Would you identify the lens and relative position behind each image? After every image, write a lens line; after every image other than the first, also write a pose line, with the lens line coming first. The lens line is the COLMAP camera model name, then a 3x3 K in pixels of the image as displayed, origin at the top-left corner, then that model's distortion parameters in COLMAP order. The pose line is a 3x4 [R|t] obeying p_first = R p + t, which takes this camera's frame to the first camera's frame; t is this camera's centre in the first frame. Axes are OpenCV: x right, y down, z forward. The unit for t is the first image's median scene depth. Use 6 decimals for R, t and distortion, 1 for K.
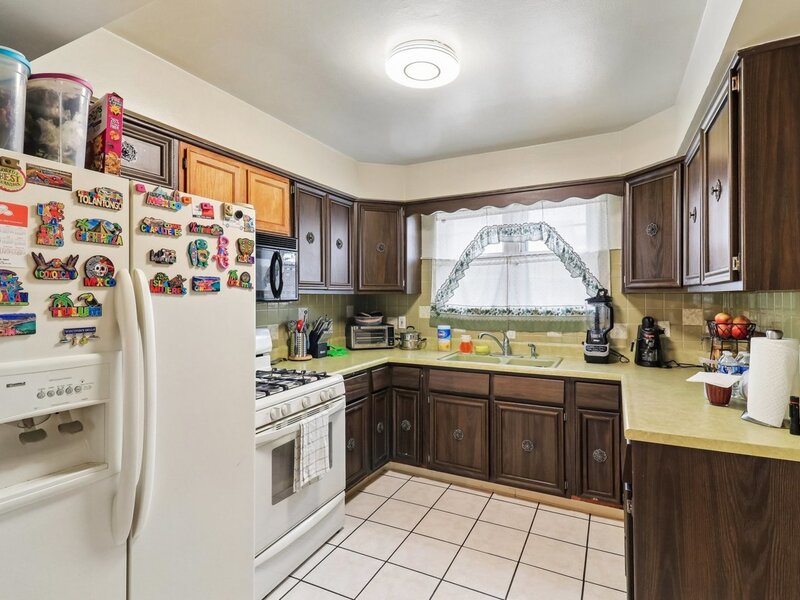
lens RADIAL K [[423.7, 0, 399.6], [0, 423.7, 294.8], [0, 0, 1]] dist [0.024185, -0.000523]
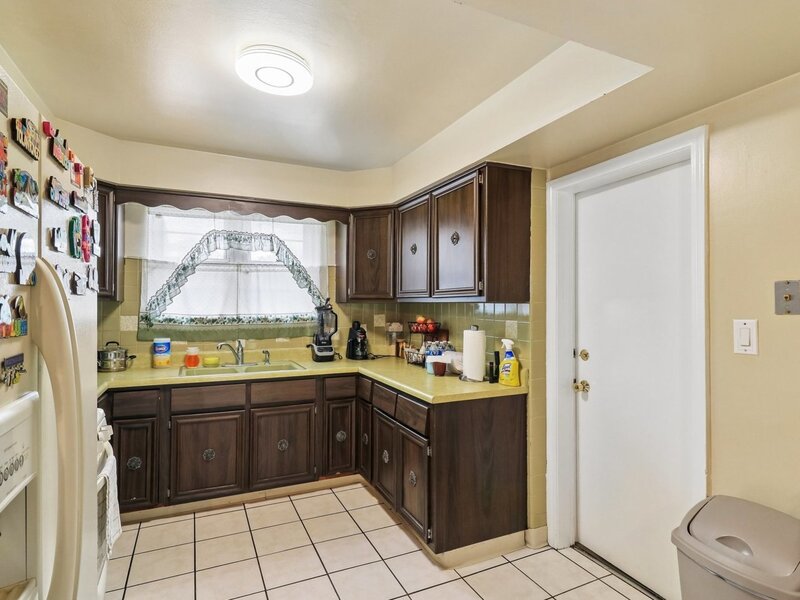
lens RADIAL K [[435.4, 0, 400.0], [0, 435.4, 300.0], [0, 0, 1]] dist [0.001425, -0.000117]
pose [[0.615694, 0.013234, 0.787874, -0.329663], [-0.007519, 0.999912, -0.010920, 0.001316], [-0.787950, 0.000799, 0.615739, 0.086893]]
